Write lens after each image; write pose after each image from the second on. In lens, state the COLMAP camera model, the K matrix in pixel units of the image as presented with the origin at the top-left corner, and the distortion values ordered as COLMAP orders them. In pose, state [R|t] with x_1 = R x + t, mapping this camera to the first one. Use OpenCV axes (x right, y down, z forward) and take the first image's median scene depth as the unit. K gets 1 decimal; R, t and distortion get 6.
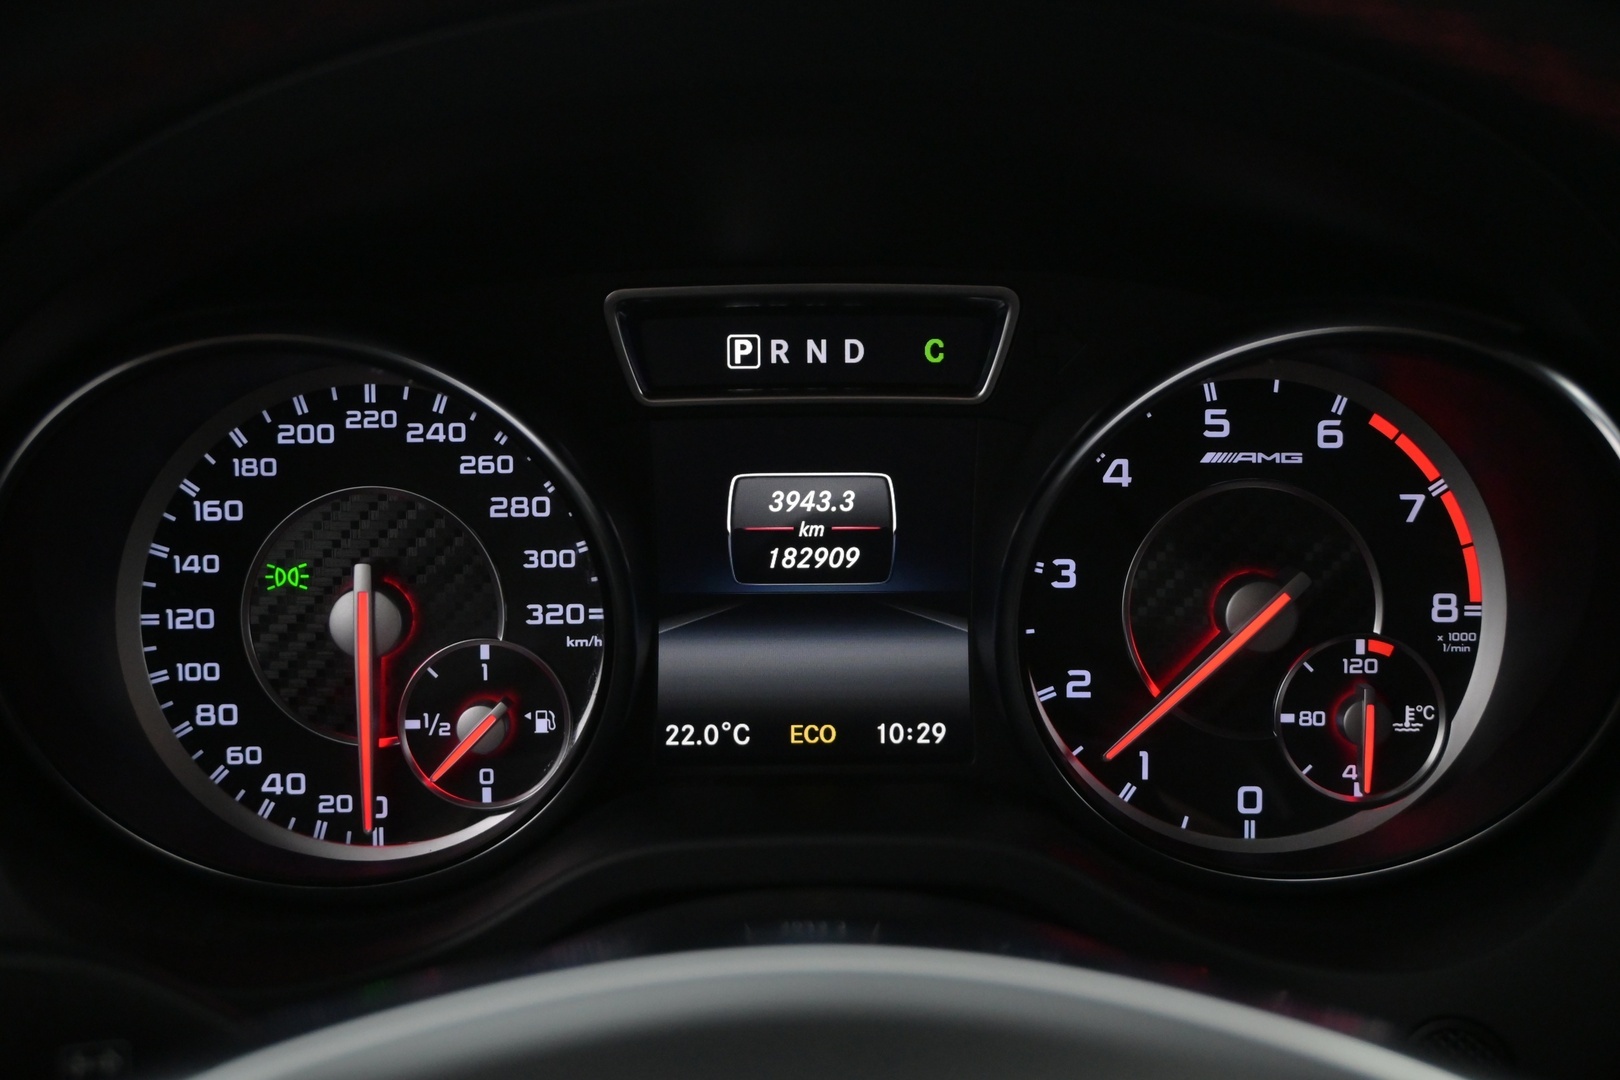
lens RADIAL K [[1962.2, 0, 820.3], [0, 1962.2, 535.1], [0, 0, 1]] dist [-0.002085, 0.000000]
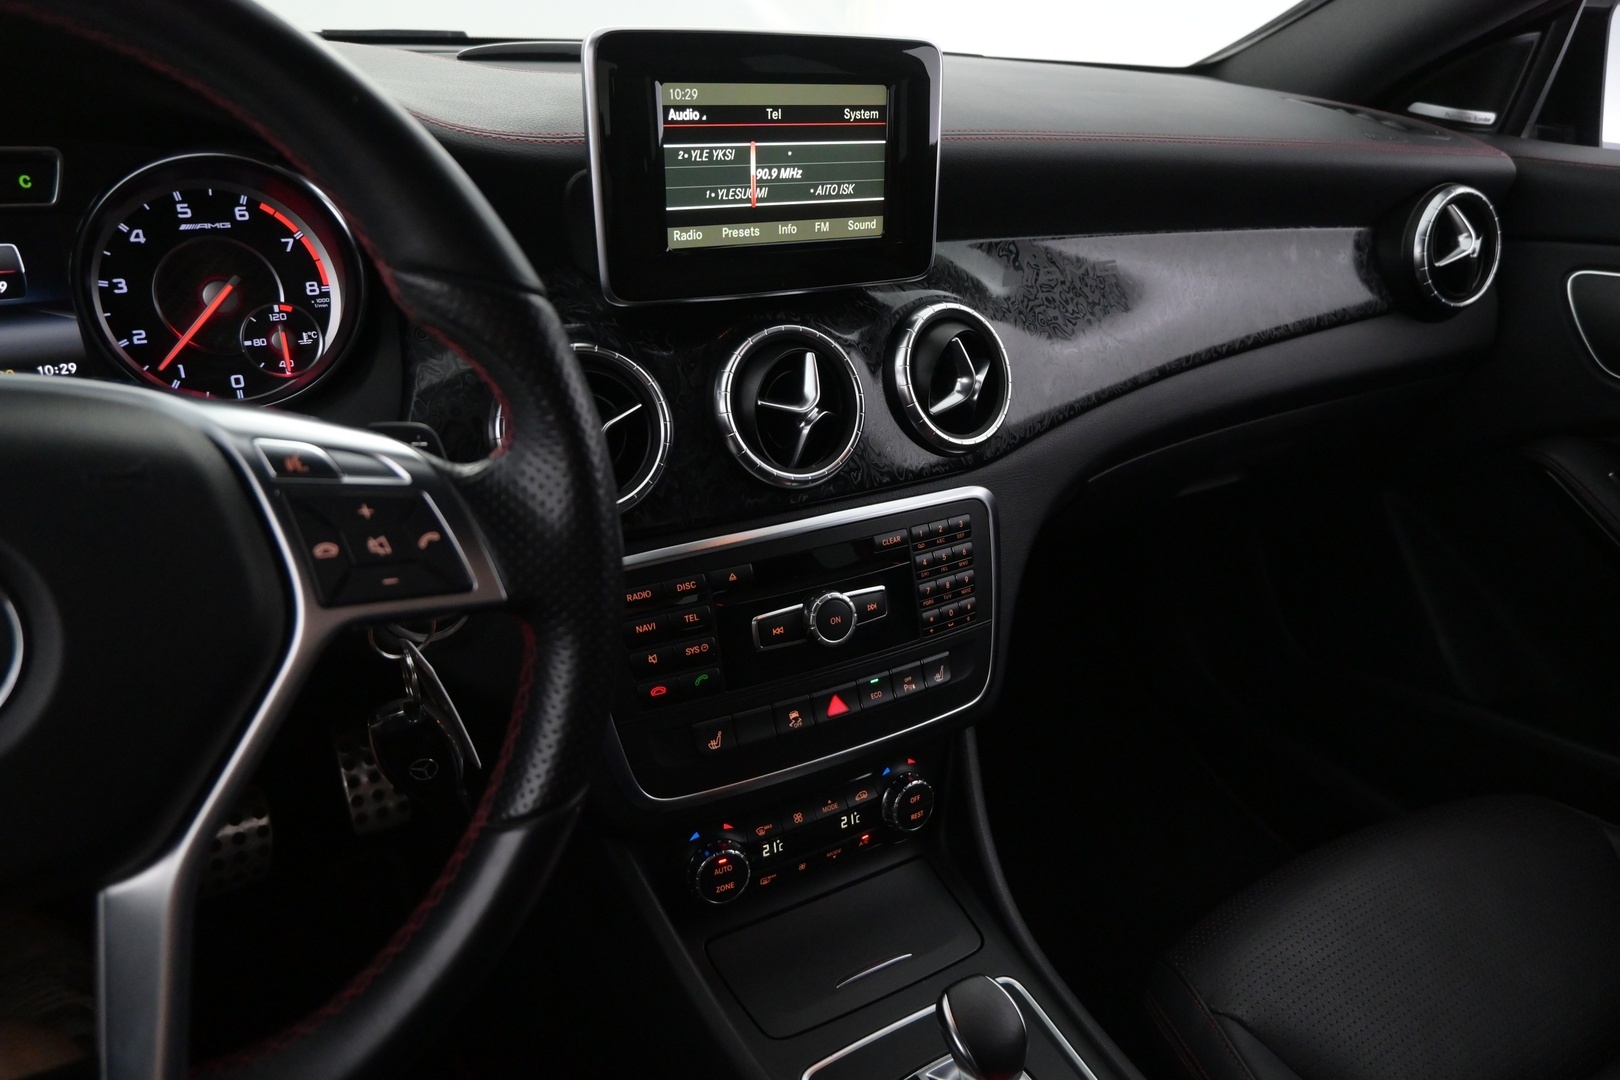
lens RADIAL K [[1112.4, 0, 808.9], [0, 1112.4, 537.2], [0, 0, 1]] dist [0.008500, -0.010591]
pose [[0.870430, -0.180983, 0.457818, 0.173104], [0.098475, 0.975186, 0.198279, 0.121496], [-0.482343, -0.127504, 0.866653, -0.471131]]
